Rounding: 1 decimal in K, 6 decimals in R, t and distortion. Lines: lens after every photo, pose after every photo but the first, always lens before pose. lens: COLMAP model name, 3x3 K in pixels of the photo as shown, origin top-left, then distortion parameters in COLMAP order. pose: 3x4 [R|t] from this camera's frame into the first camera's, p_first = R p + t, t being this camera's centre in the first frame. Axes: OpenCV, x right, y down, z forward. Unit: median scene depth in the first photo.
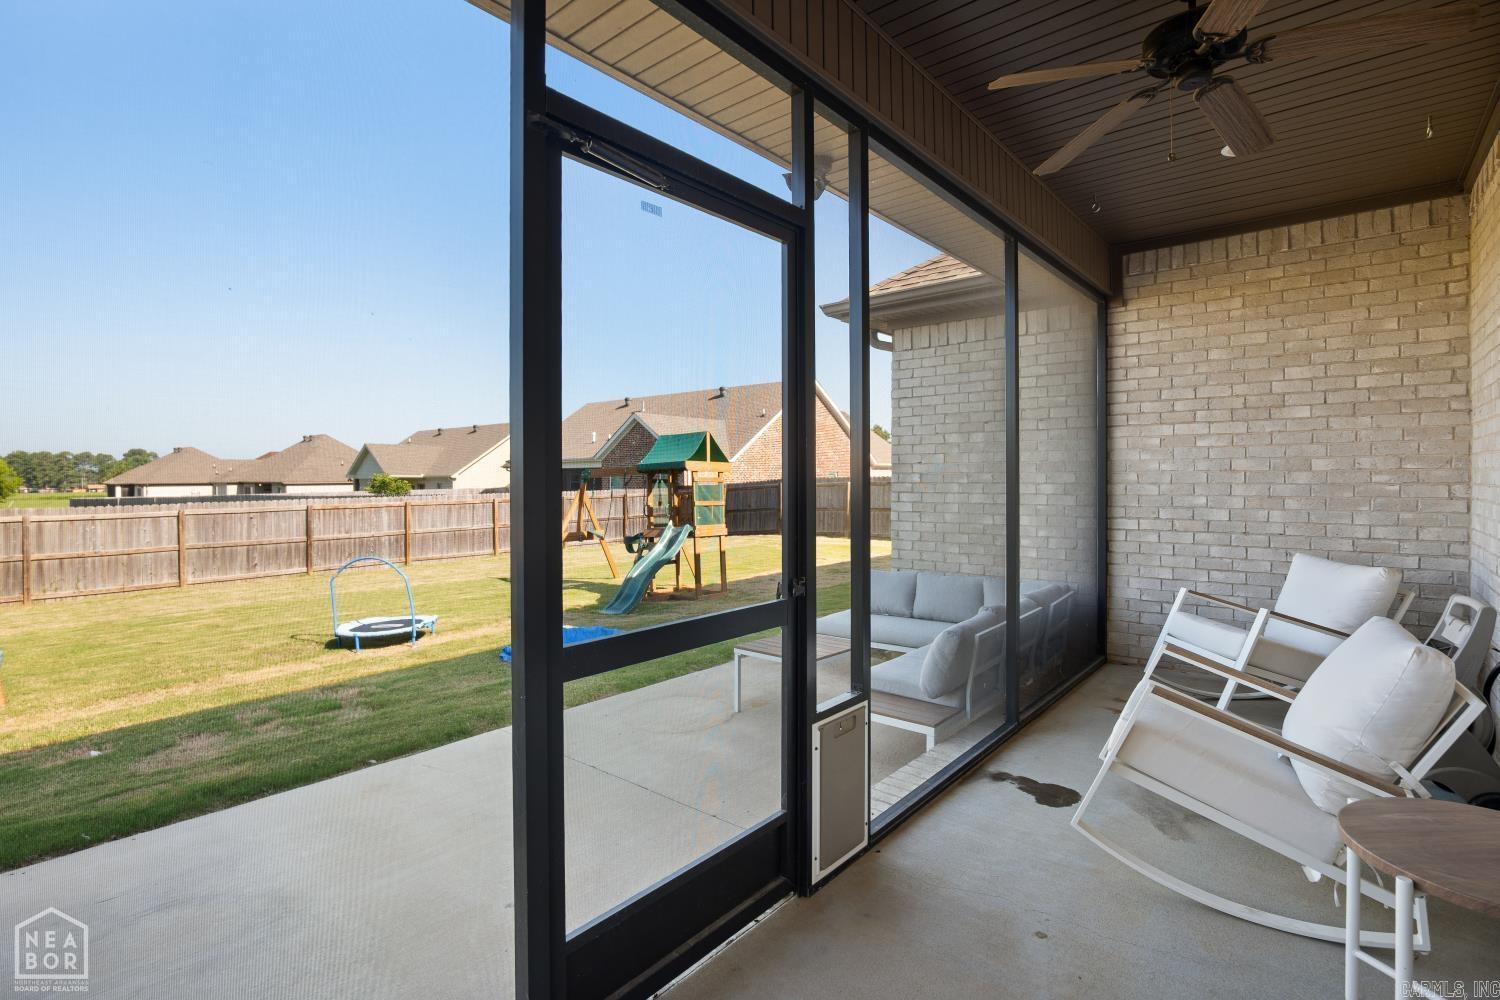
lens RADIAL K [[698.3, 0, 747.0], [0, 698.3, 480.8], [0, 0, 1]] dist [-0.025368, 0.005660]
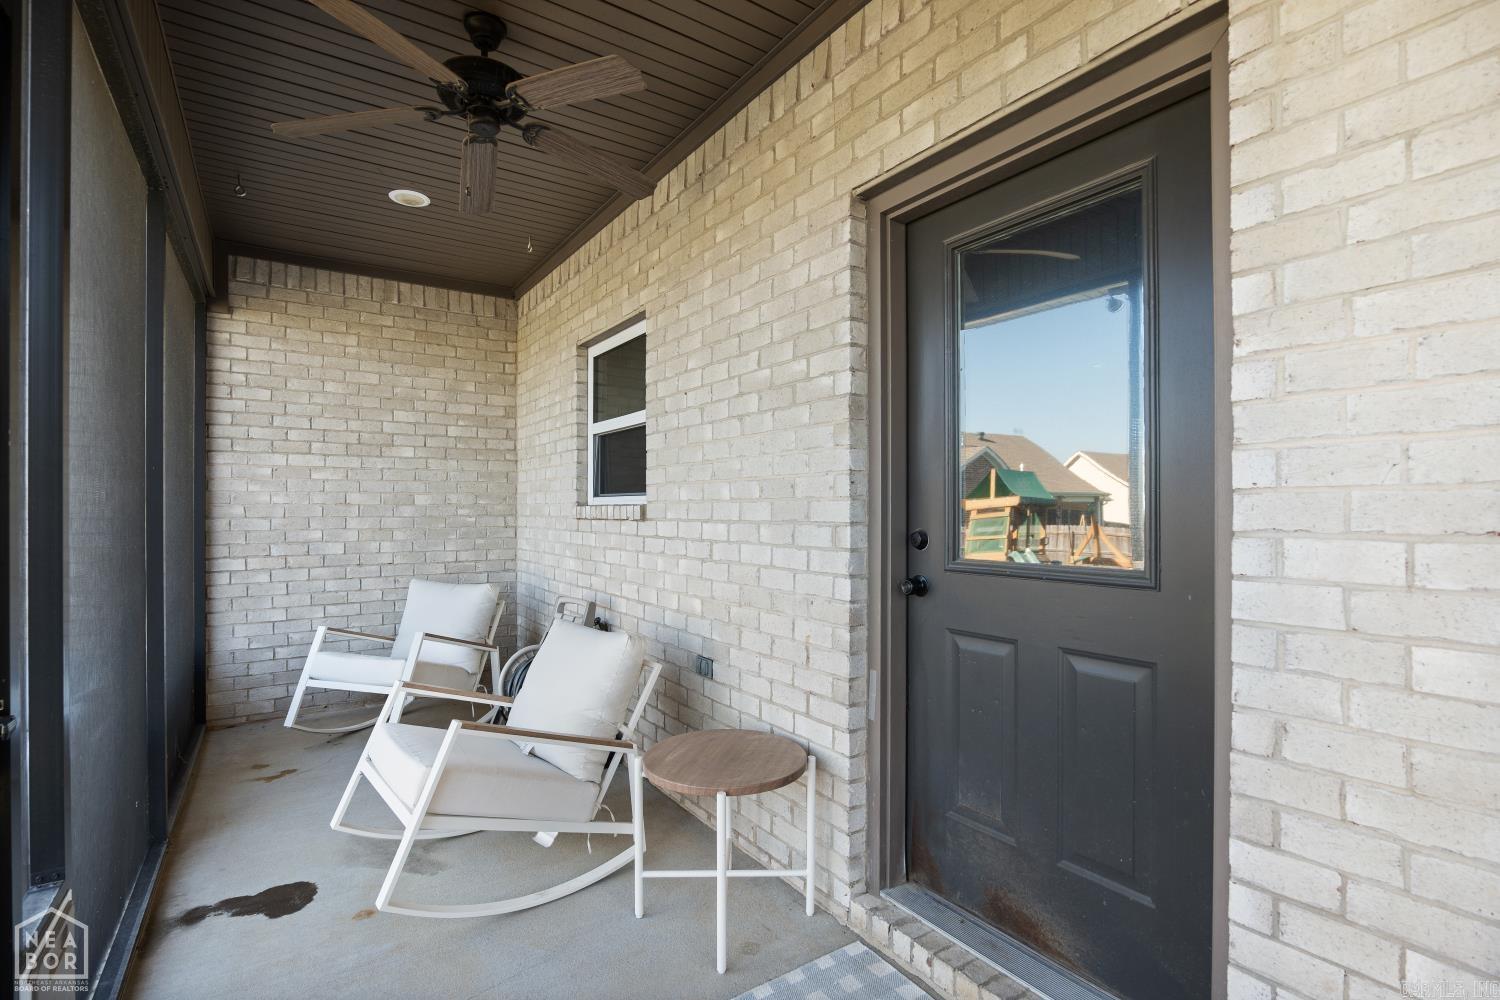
lens RADIAL K [[698.3, 0, 751.4], [0, 698.3, 508.2], [0, 0, 1]] dist [-0.025368, 0.005660]
pose [[0.280112, 0.006080, 0.959948, -0.108290], [0.005944, 0.999950, -0.008067, 0.002728], [-0.959949, 0.007965, 0.280062, 0.146169]]
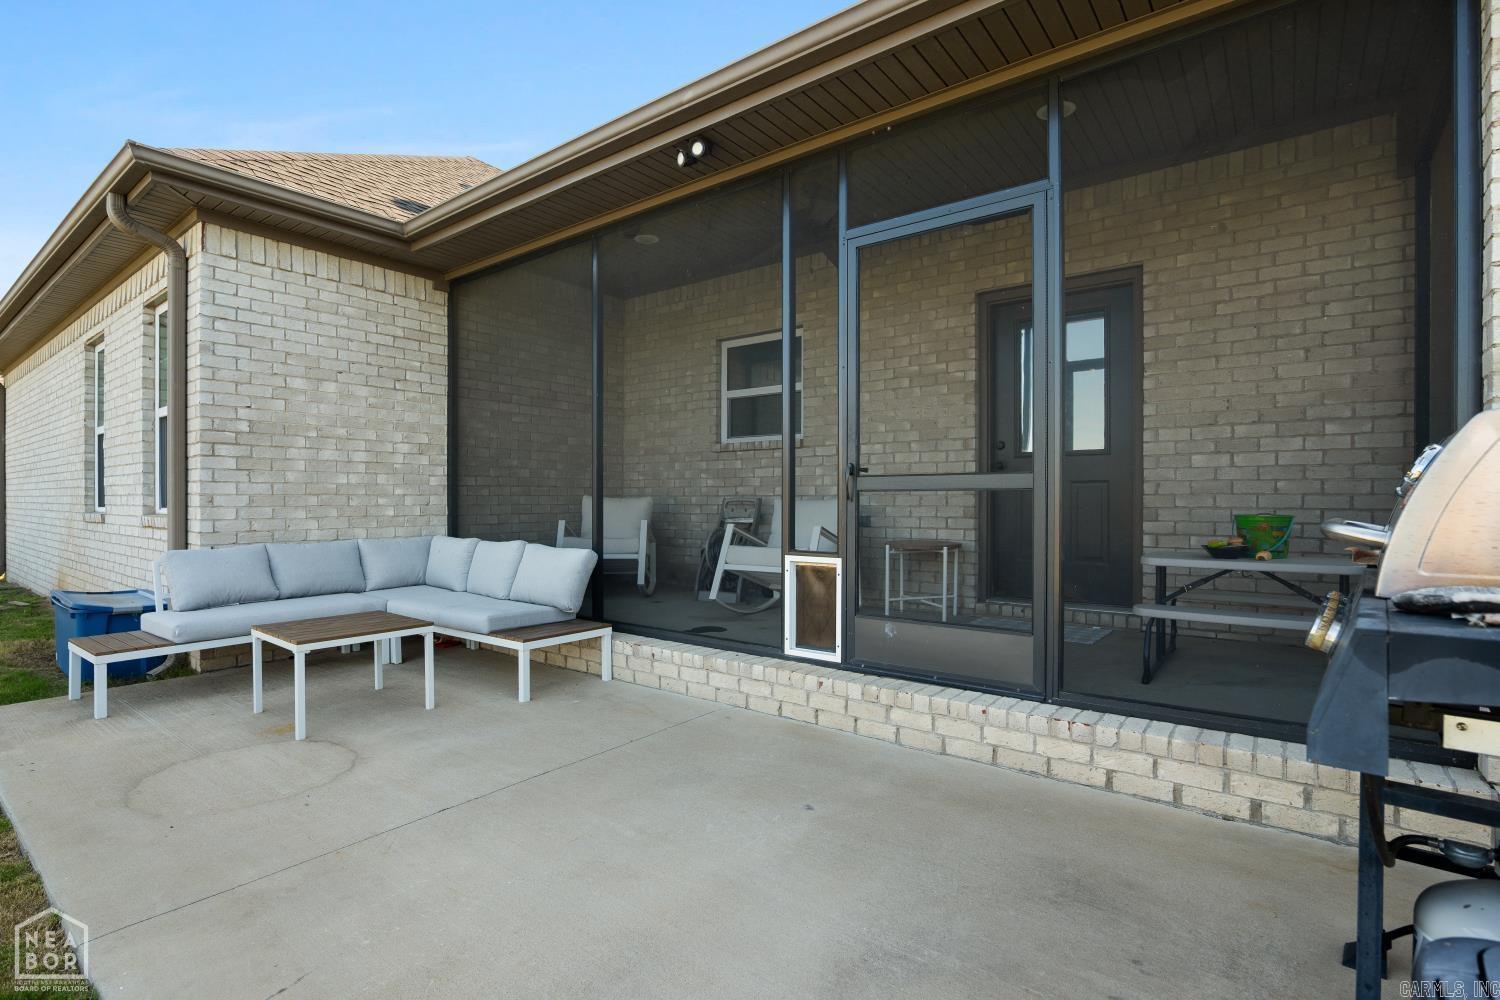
lens RADIAL K [[698.3, 0, 747.5], [0, 698.3, 498.8], [0, 0, 1]] dist [-0.025368, 0.005660]
pose [[-0.032812, 0.004041, 0.999453, -0.717853], [0.005738, 0.999976, -0.003855, 0.109802], [-0.999445, 0.005609, -0.032835, 0.616907]]
